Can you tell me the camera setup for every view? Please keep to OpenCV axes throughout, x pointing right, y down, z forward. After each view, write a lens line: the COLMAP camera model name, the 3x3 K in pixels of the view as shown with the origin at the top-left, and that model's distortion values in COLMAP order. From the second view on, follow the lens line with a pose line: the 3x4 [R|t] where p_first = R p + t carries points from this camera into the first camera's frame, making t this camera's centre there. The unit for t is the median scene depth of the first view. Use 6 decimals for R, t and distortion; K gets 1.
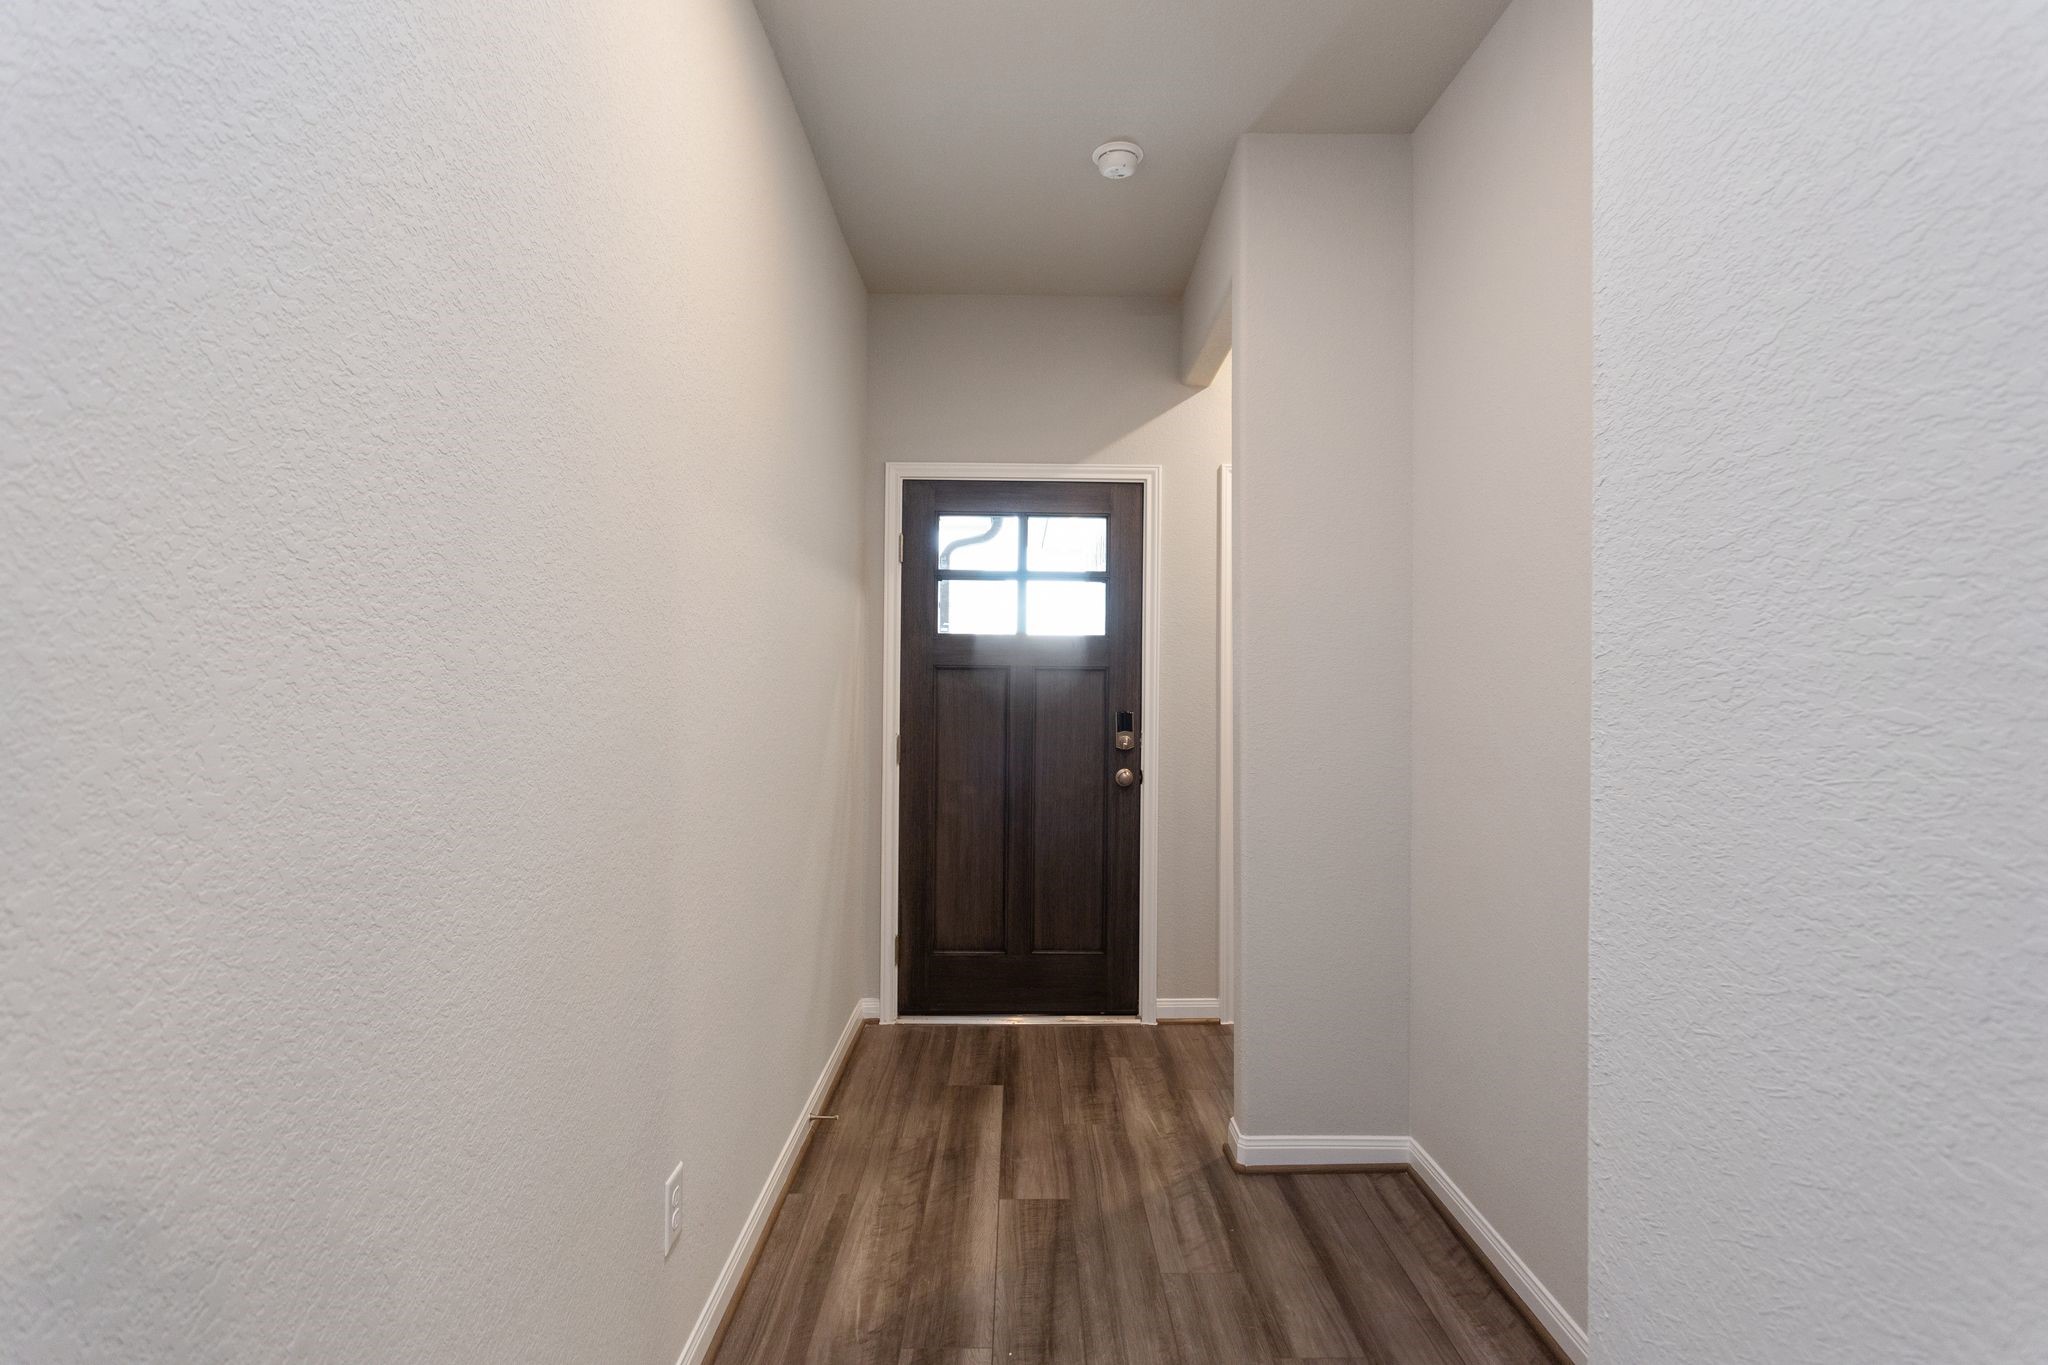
lens RADIAL K [[1003.2, 0, 1025.7], [0, 1003.2, 683.4], [0, 0, 1]] dist [-0.001706, -0.000059]
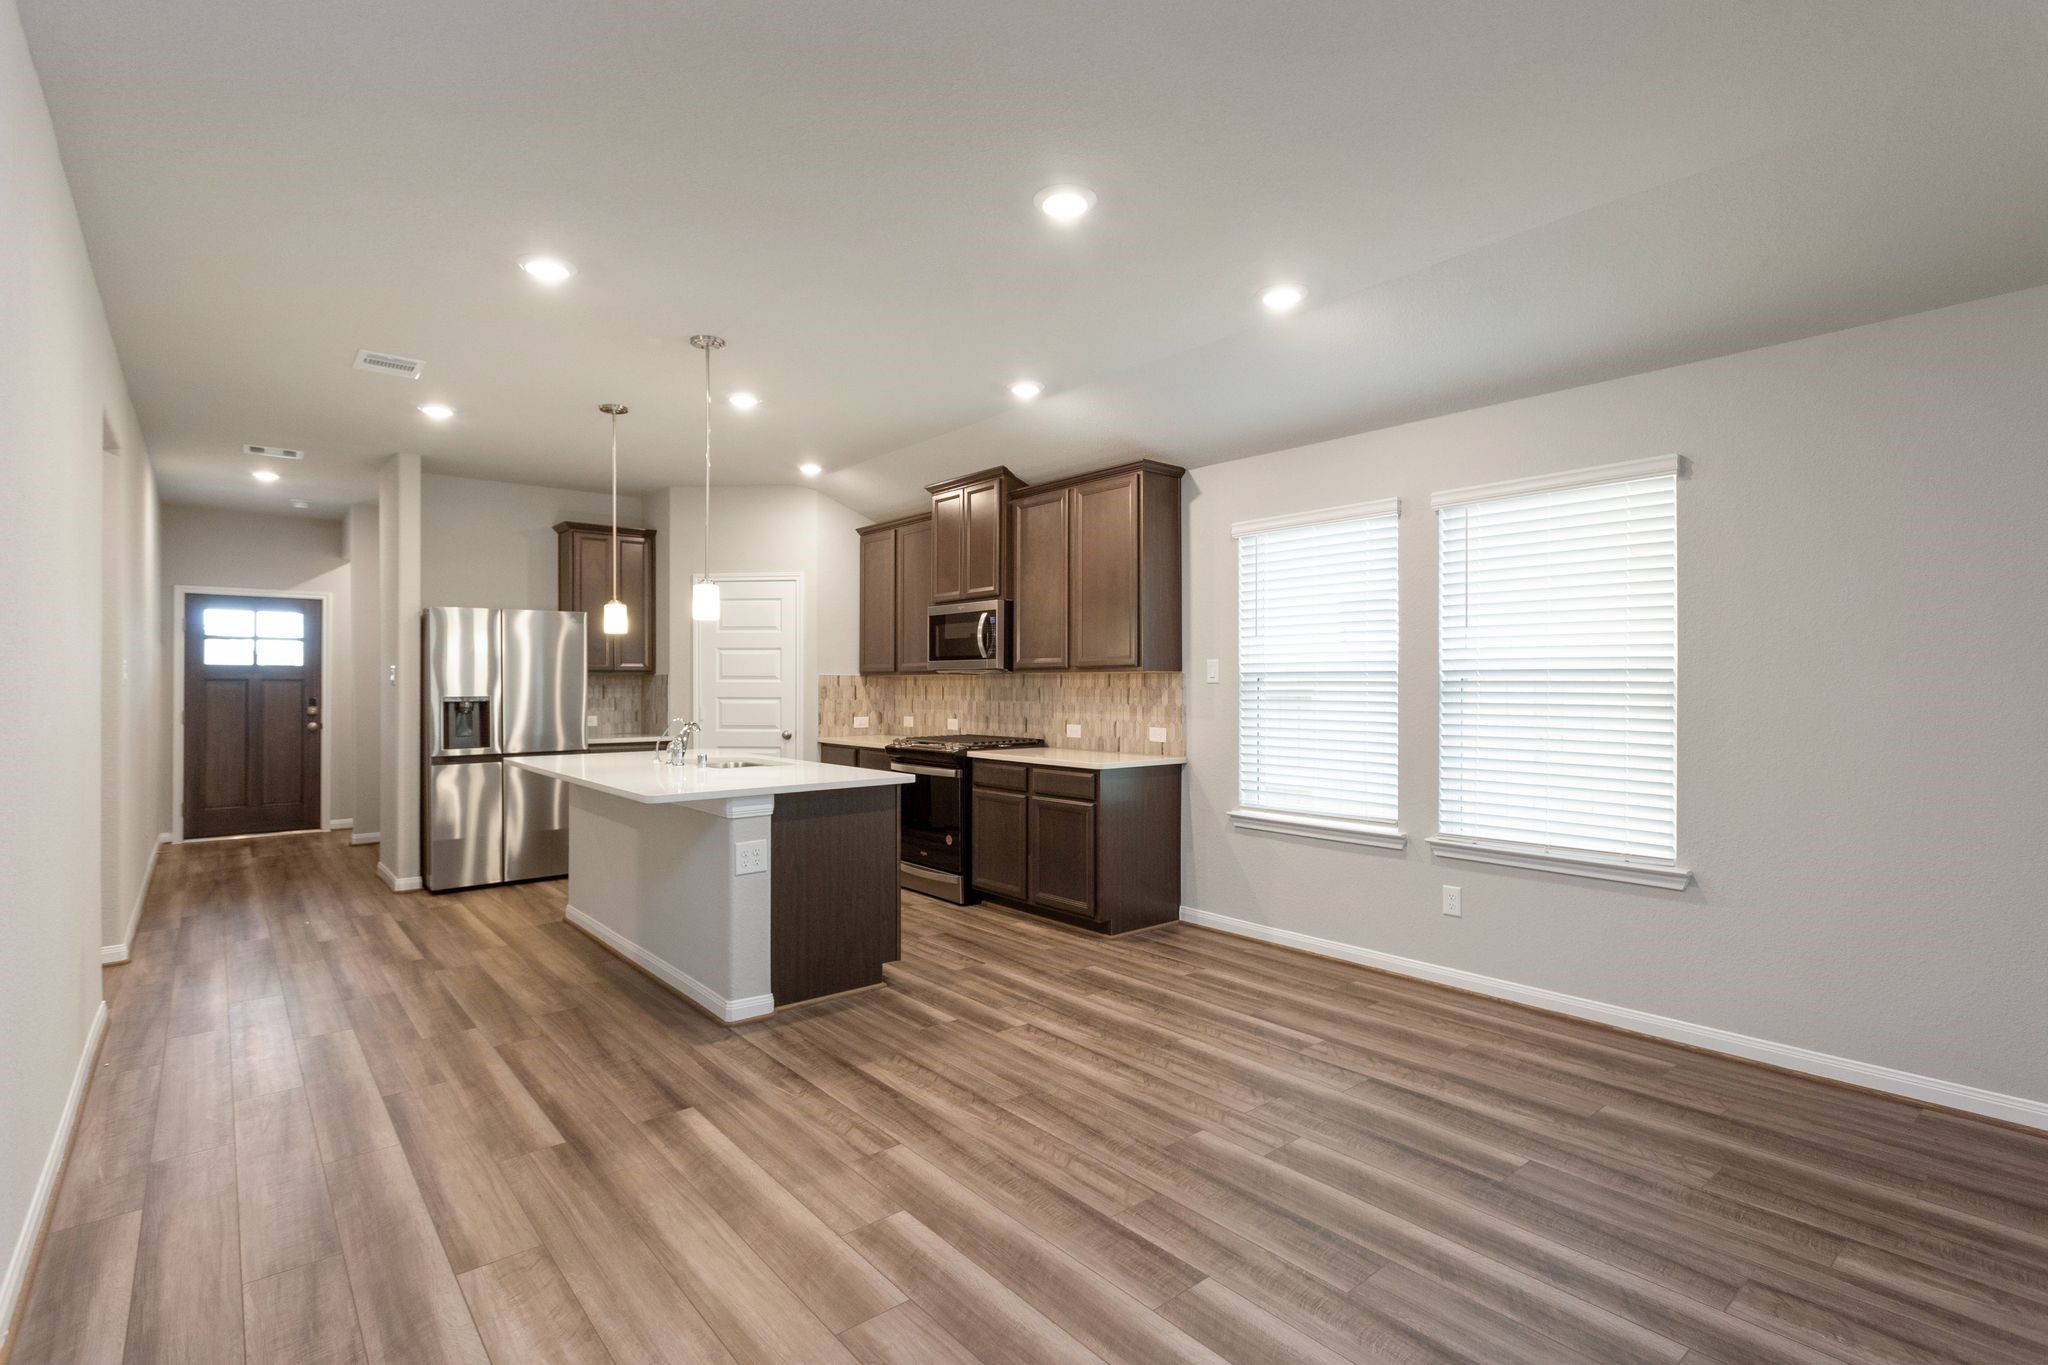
lens RADIAL K [[973.8, 0, 1025.3], [0, 973.8, 680.6], [0, 0, 1]] dist [0.002453, 0.003570]
pose [[0.751915, -0.005078, 0.659241, -0.150090], [0.008193, 0.999965, -0.001643, 0.005347], [-0.659210, 0.006637, 0.751930, -1.785917]]
